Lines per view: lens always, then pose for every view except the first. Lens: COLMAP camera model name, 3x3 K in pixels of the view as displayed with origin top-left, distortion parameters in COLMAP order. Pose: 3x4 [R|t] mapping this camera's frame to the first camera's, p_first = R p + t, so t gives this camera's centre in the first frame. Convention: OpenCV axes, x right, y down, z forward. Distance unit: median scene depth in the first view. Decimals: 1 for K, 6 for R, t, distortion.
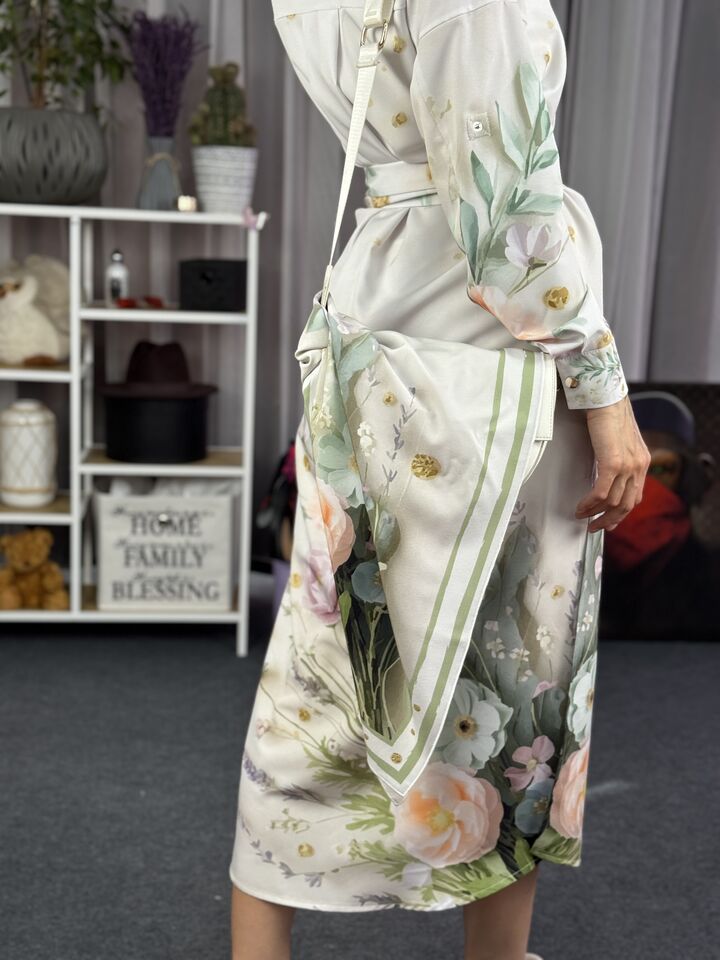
lens RADIAL K [[1467.7, 0, 362.0], [0, 1467.7, 491.3], [0, 0, 1]] dist [0.049270, 0.000000]
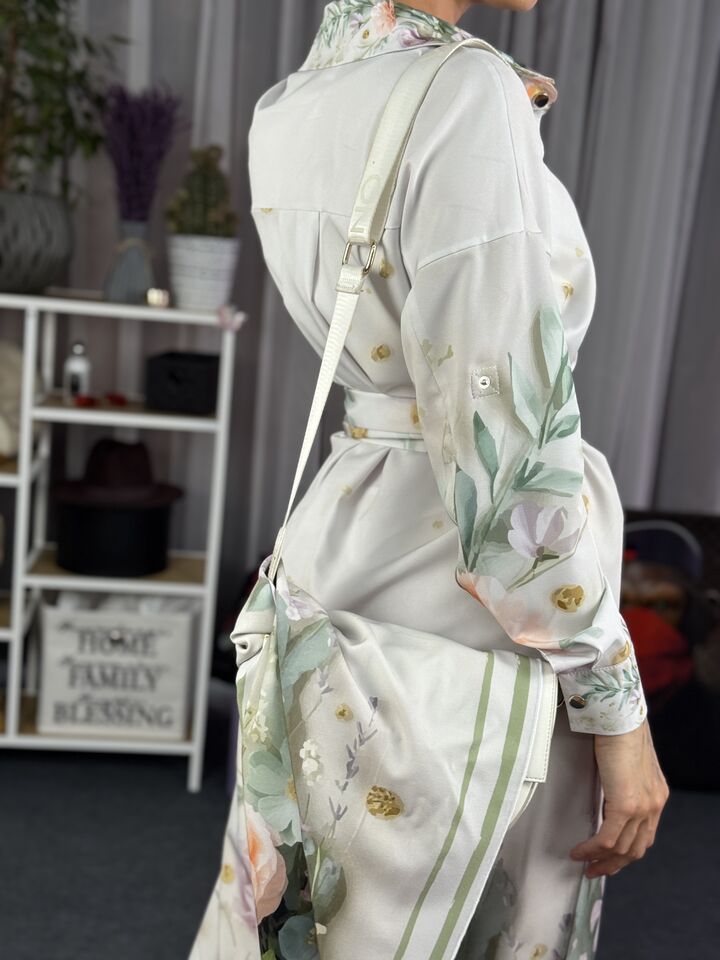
lens RADIAL K [[1467.7, 0, 360.5], [0, 1467.7, 480.1], [0, 0, 1]] dist [0.049270, 0.000000]
pose [[0.998643, 0.051924, 0.004107, 0.008062], [-0.051865, 0.998565, -0.013318, -0.076876], [-0.004793, 0.013087, 0.999903, 0.093936]]
